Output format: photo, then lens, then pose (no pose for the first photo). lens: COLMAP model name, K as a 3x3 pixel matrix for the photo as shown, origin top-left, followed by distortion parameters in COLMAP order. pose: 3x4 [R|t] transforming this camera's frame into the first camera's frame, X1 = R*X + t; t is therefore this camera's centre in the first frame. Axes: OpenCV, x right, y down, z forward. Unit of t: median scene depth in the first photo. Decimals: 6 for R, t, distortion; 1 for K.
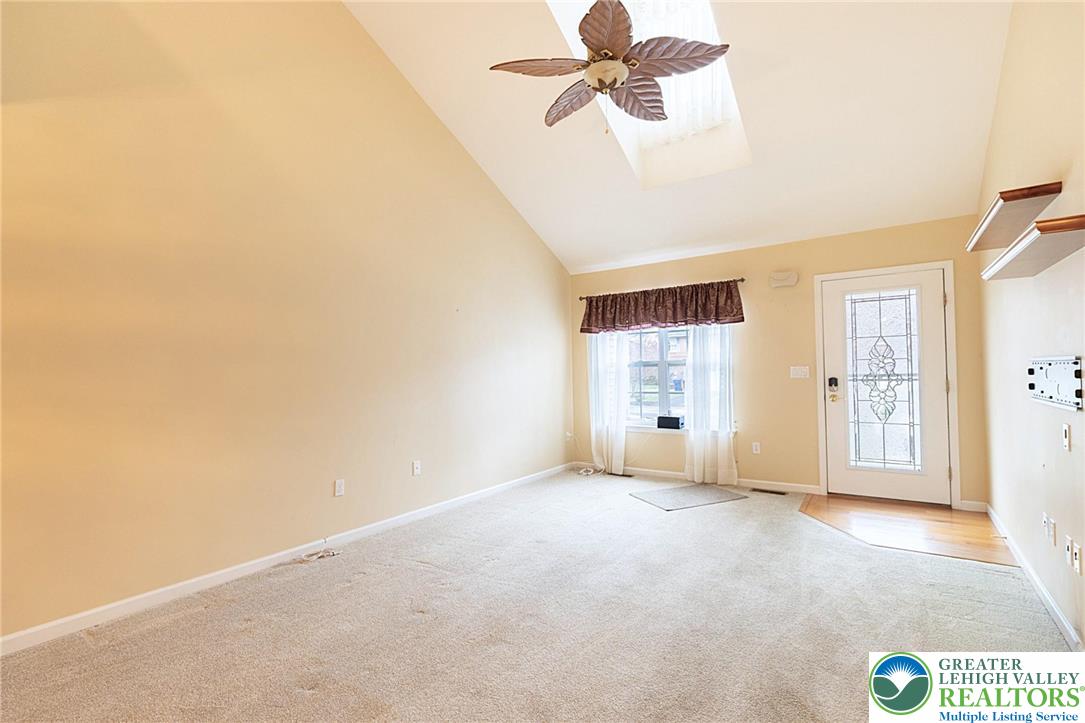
lens RADIAL K [[495.5, 0, 550.3], [0, 495.5, 361.9], [0, 0, 1]] dist [-0.001471, -0.000069]
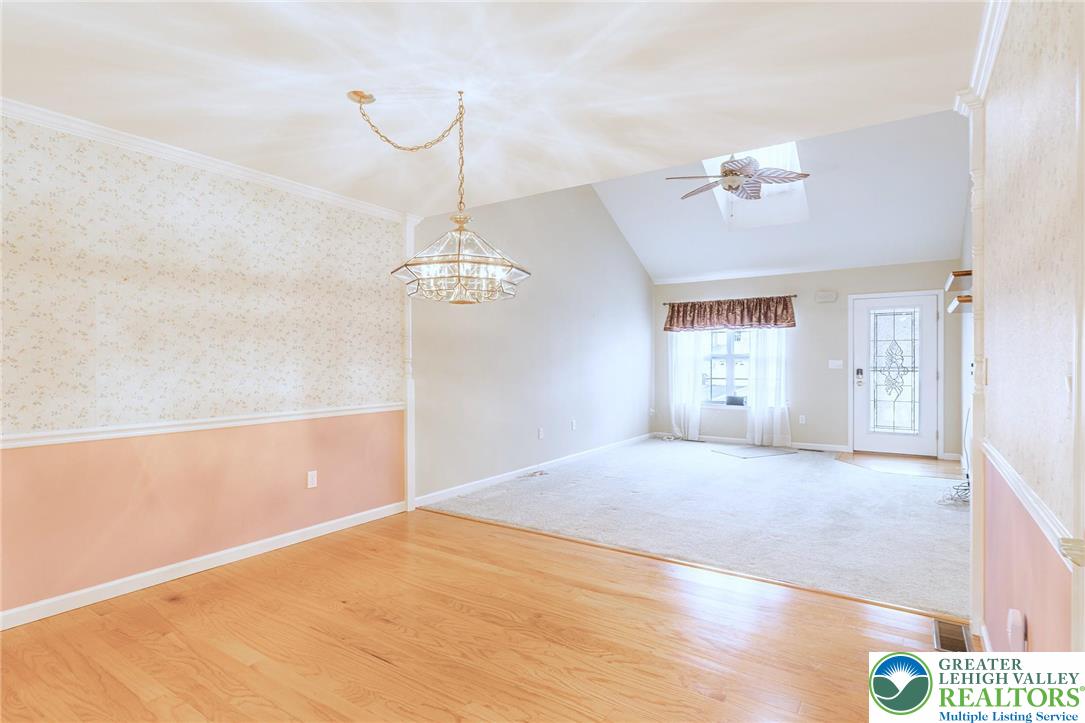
lens RADIAL K [[548.9, 0, 552.6], [0, 548.9, 362.4], [0, 0, 1]] dist [-0.000487, -0.000068]
pose [[0.999615, 0.018514, 0.020650, -0.291360], [-0.018921, 0.999627, 0.019676, -0.000359], [-0.020278, -0.020059, 0.999593, -0.471738]]
